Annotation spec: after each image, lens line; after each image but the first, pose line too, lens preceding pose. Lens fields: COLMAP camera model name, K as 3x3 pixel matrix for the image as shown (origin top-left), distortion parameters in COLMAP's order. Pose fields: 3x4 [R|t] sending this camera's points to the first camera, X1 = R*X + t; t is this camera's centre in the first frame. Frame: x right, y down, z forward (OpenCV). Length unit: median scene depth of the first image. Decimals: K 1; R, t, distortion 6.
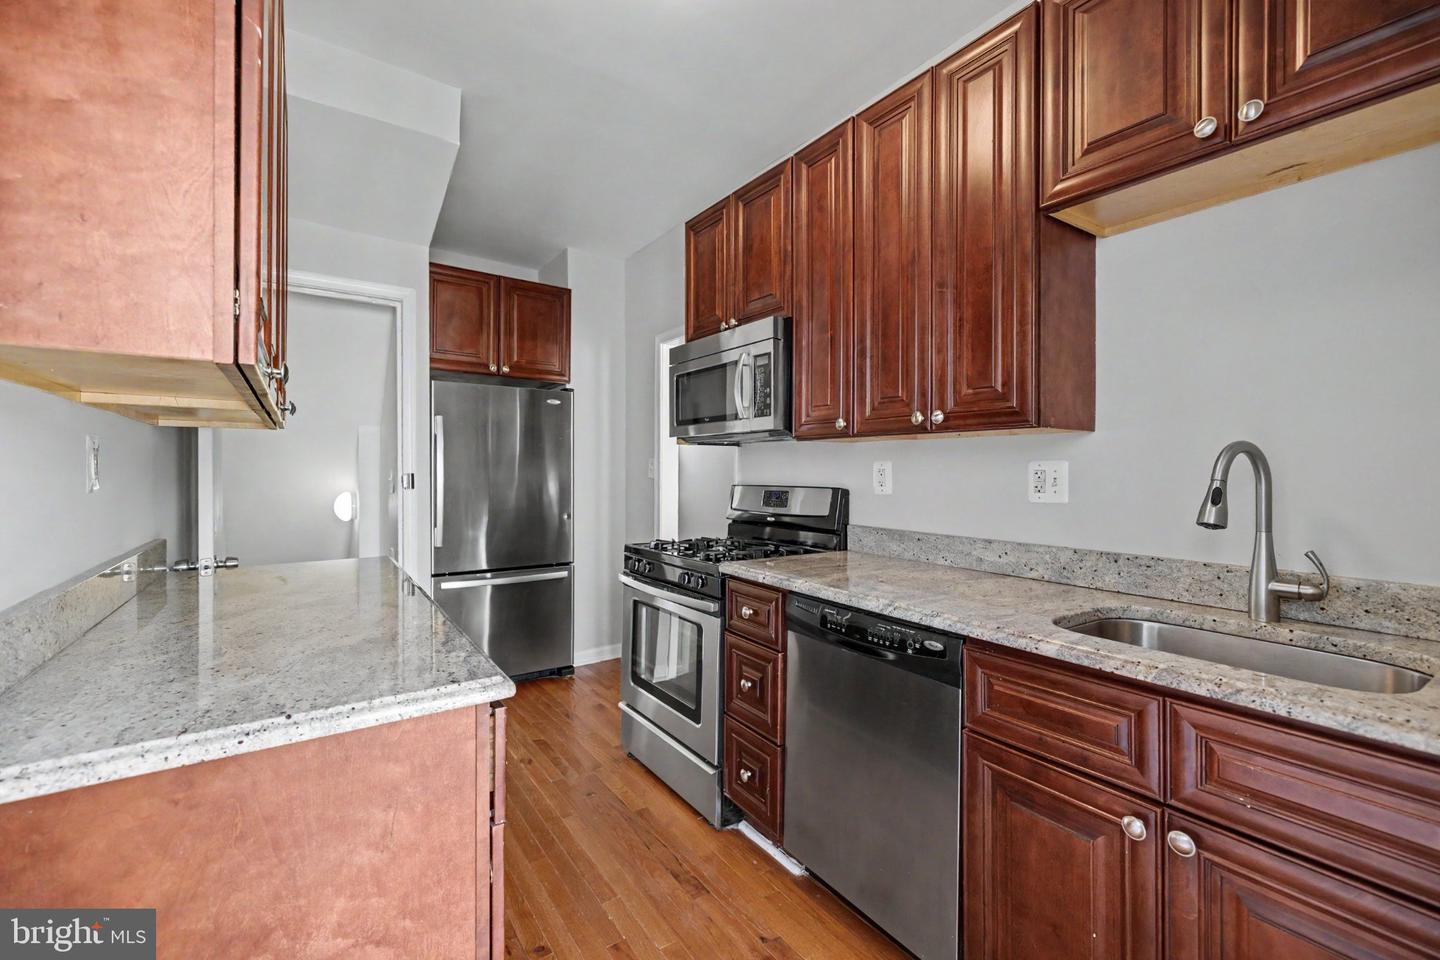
lens RADIAL K [[625.2, 0, 722.8], [0, 625.2, 471.4], [0, 0, 1]] dist [-0.002529, -0.000275]
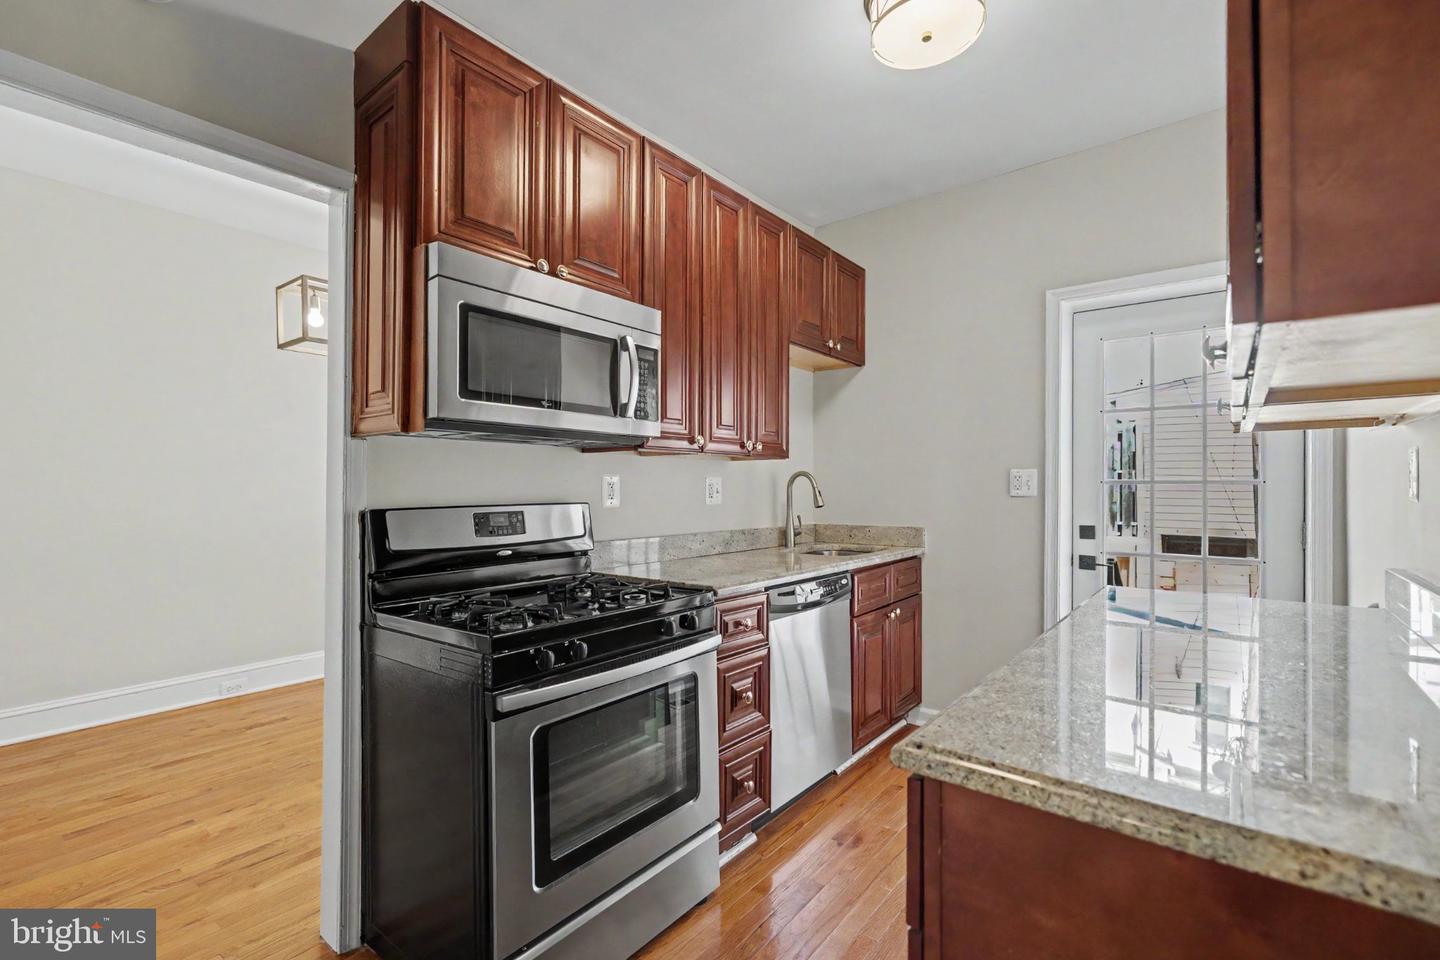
lens RADIAL K [[625.2, 0, 723.0], [0, 625.2, 483.4], [0, 0, 1]] dist [-0.002529, -0.000275]
pose [[-0.293690, 0.002876, 0.955896, -0.808622], [0.002713, 0.999994, -0.002175, 0.001452], [-0.955897, 0.001955, -0.293696, 1.185941]]
